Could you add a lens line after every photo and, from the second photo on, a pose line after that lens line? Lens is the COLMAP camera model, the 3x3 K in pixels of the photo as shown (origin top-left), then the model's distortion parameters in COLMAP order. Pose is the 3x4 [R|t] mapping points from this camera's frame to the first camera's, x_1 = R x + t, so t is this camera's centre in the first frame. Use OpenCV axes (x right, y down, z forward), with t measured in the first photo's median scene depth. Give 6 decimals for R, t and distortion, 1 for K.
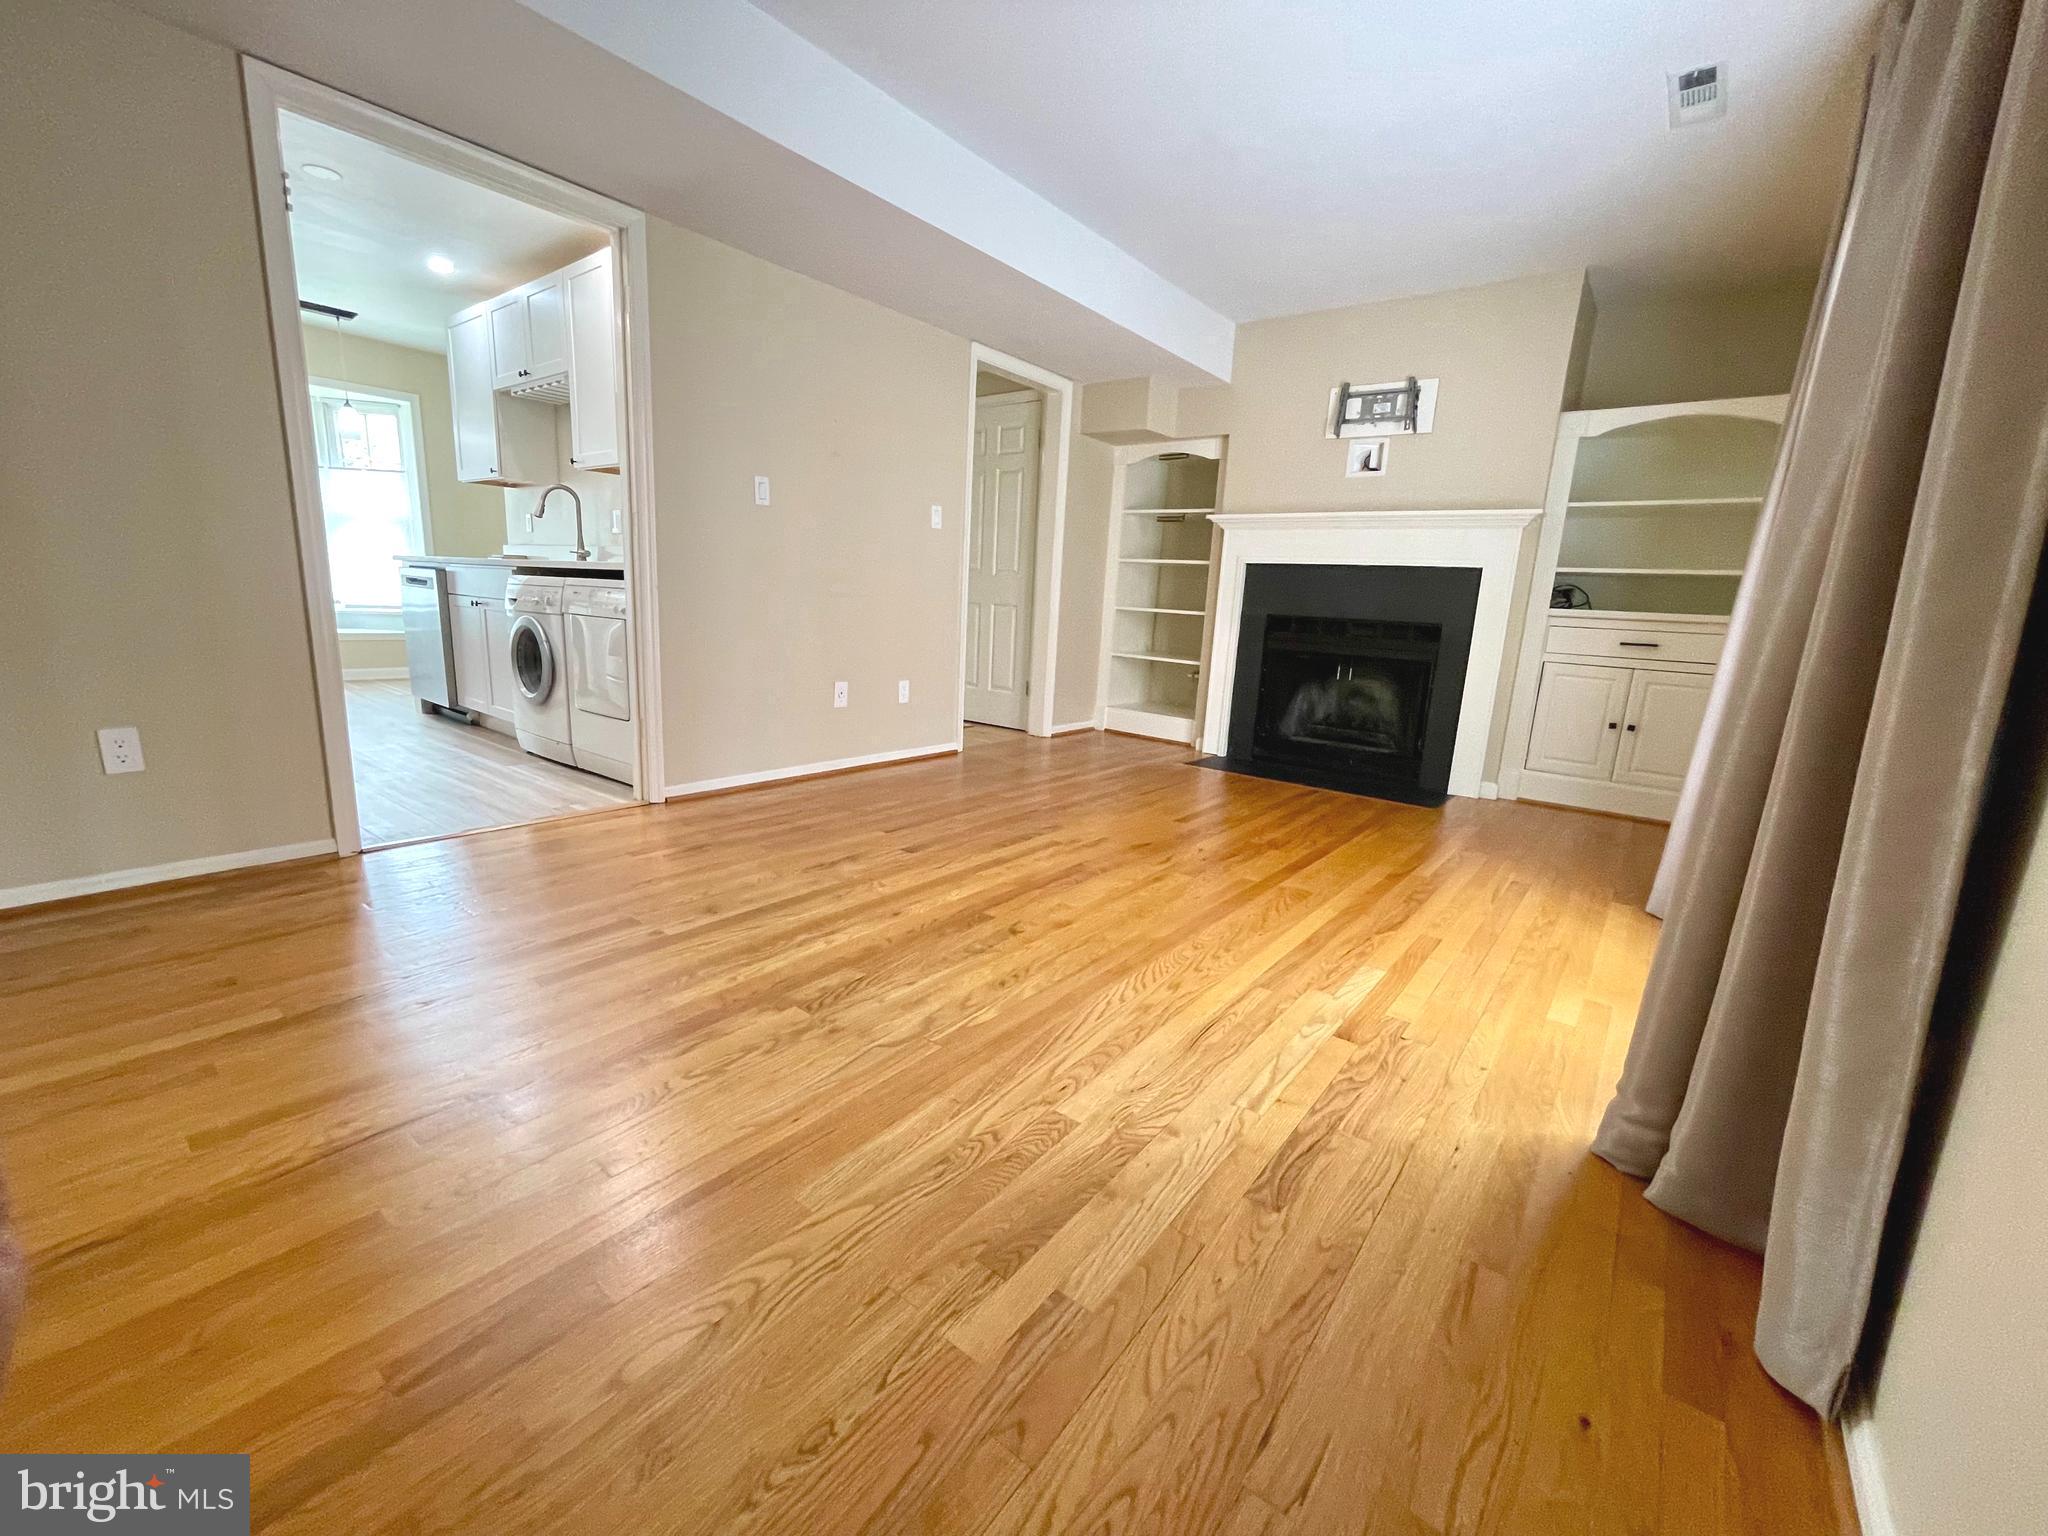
lens RADIAL K [[837.8, 0, 1020.2], [0, 837.8, 768.5], [0, 0, 1]] dist [-0.003137, 0.000464]
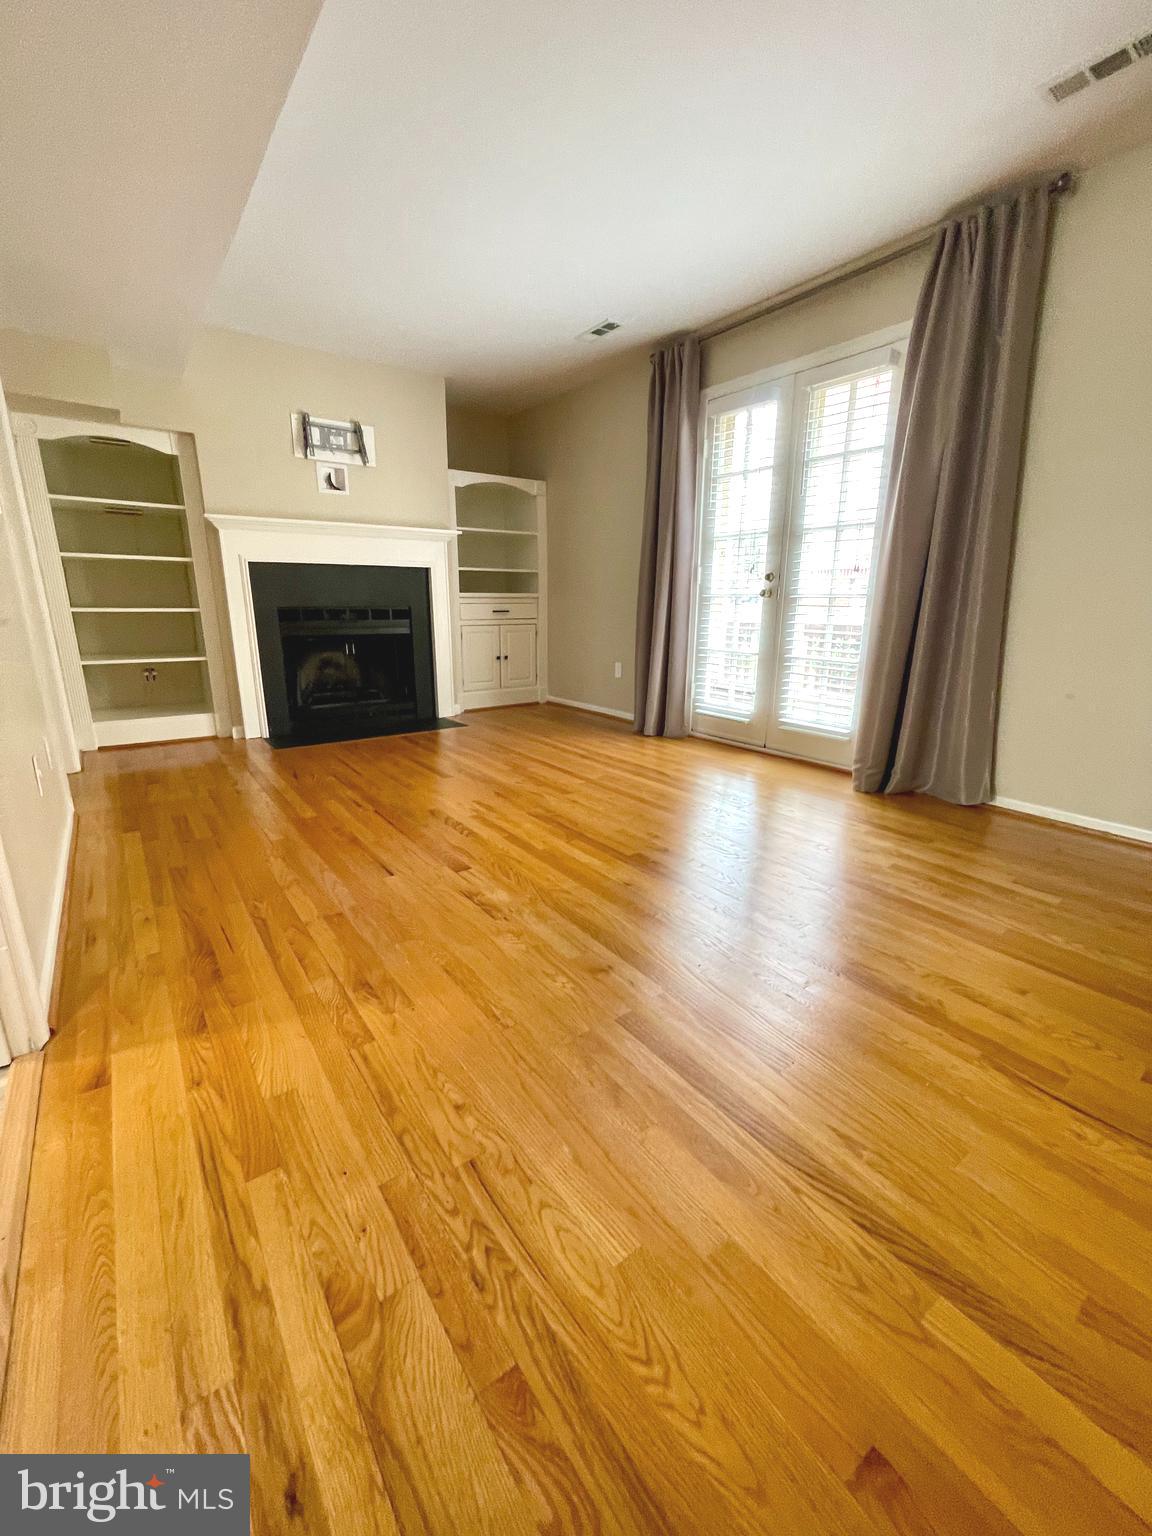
lens RADIAL K [[628.3, 0, 585.8], [0, 628.3, 758.7], [0, 0, 1]] dist [-0.003137, 0.000464]
pose [[0.268208, -0.289996, 0.918677, -0.538144], [0.202861, 0.949235, 0.240417, -0.129814], [-0.941760, 0.121882, 0.313421, 0.429172]]
